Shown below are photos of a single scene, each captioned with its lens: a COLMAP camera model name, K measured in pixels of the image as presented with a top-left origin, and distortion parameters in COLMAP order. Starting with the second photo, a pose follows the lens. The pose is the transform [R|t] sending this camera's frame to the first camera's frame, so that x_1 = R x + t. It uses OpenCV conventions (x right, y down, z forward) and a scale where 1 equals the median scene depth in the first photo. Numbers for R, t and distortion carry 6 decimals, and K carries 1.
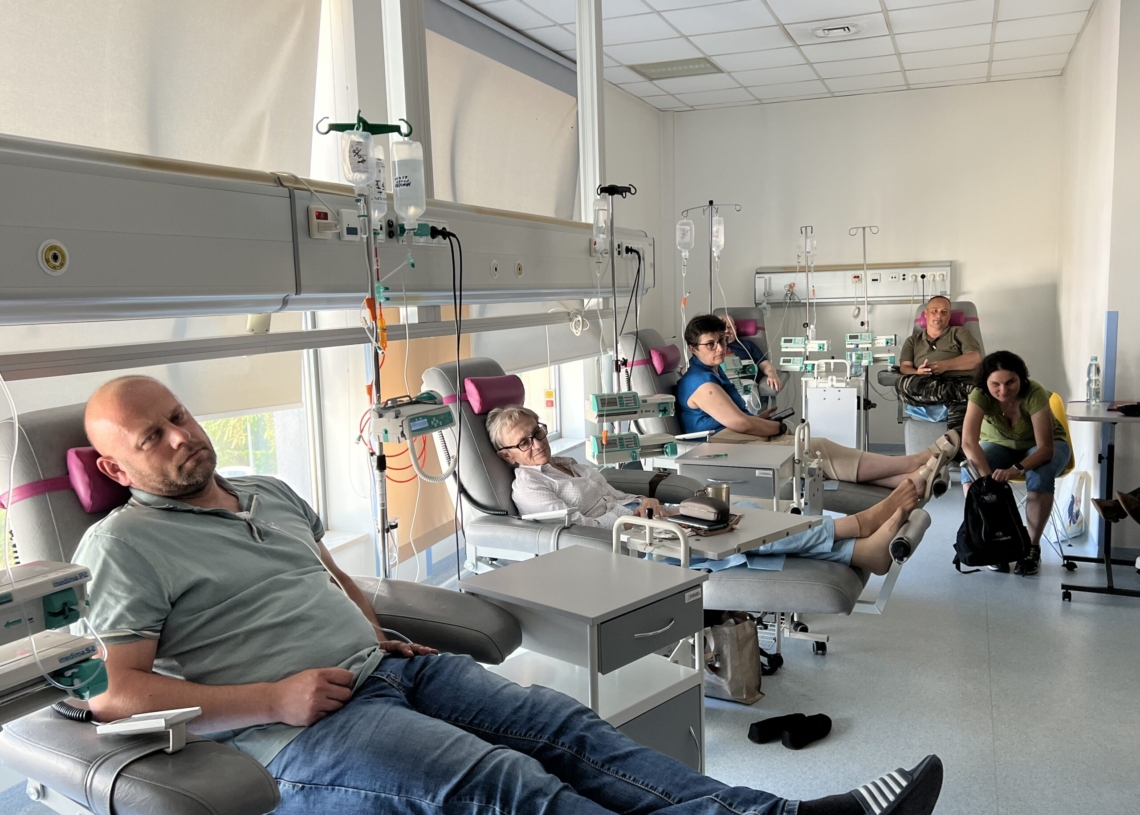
lens RADIAL K [[996.6, 0, 570.0], [0, 996.6, 407.5], [0, 0, 1]] dist [0.015254, 0.001550]
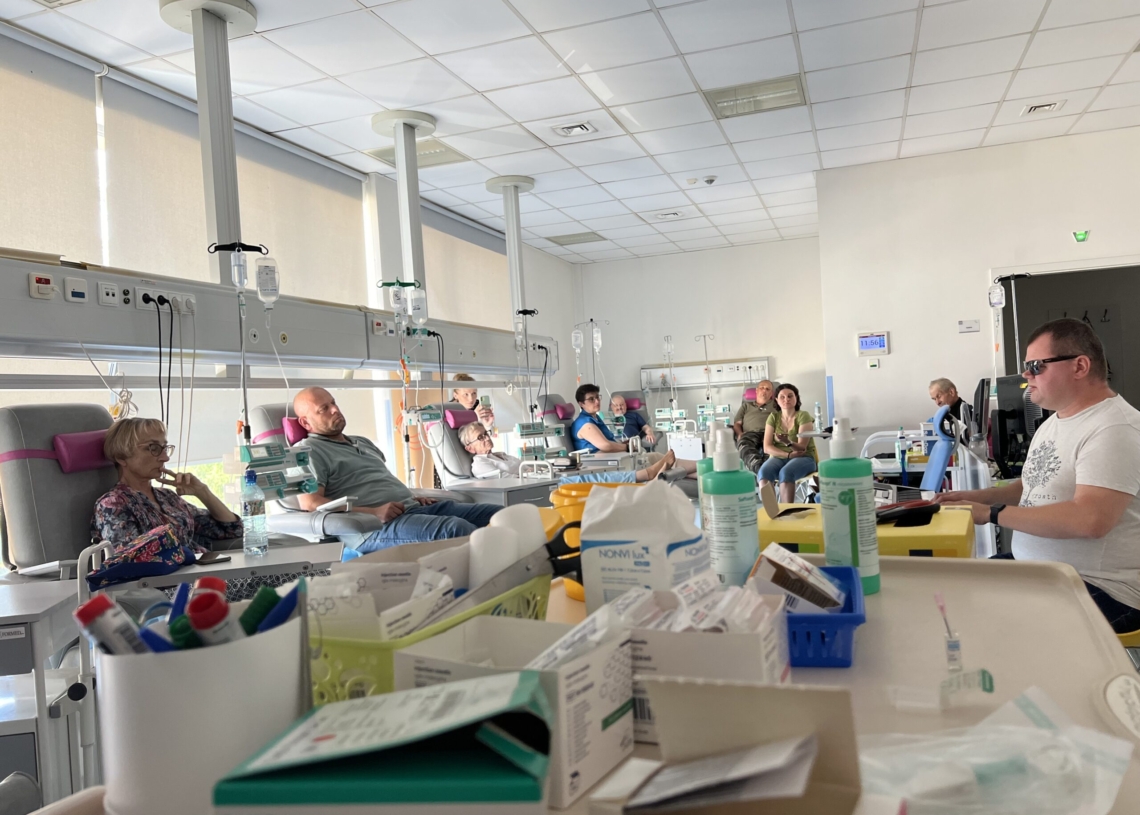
lens RADIAL K [[854.2, 0, 570.0], [0, 854.2, 407.5], [0, 0, 1]] dist [0.037238, -0.000962]
pose [[0.998525, -0.029847, 0.045364, 0.051229], [0.034838, 0.992920, -0.113559, 0.142690], [-0.041654, 0.114972, 0.992495, -0.563221]]
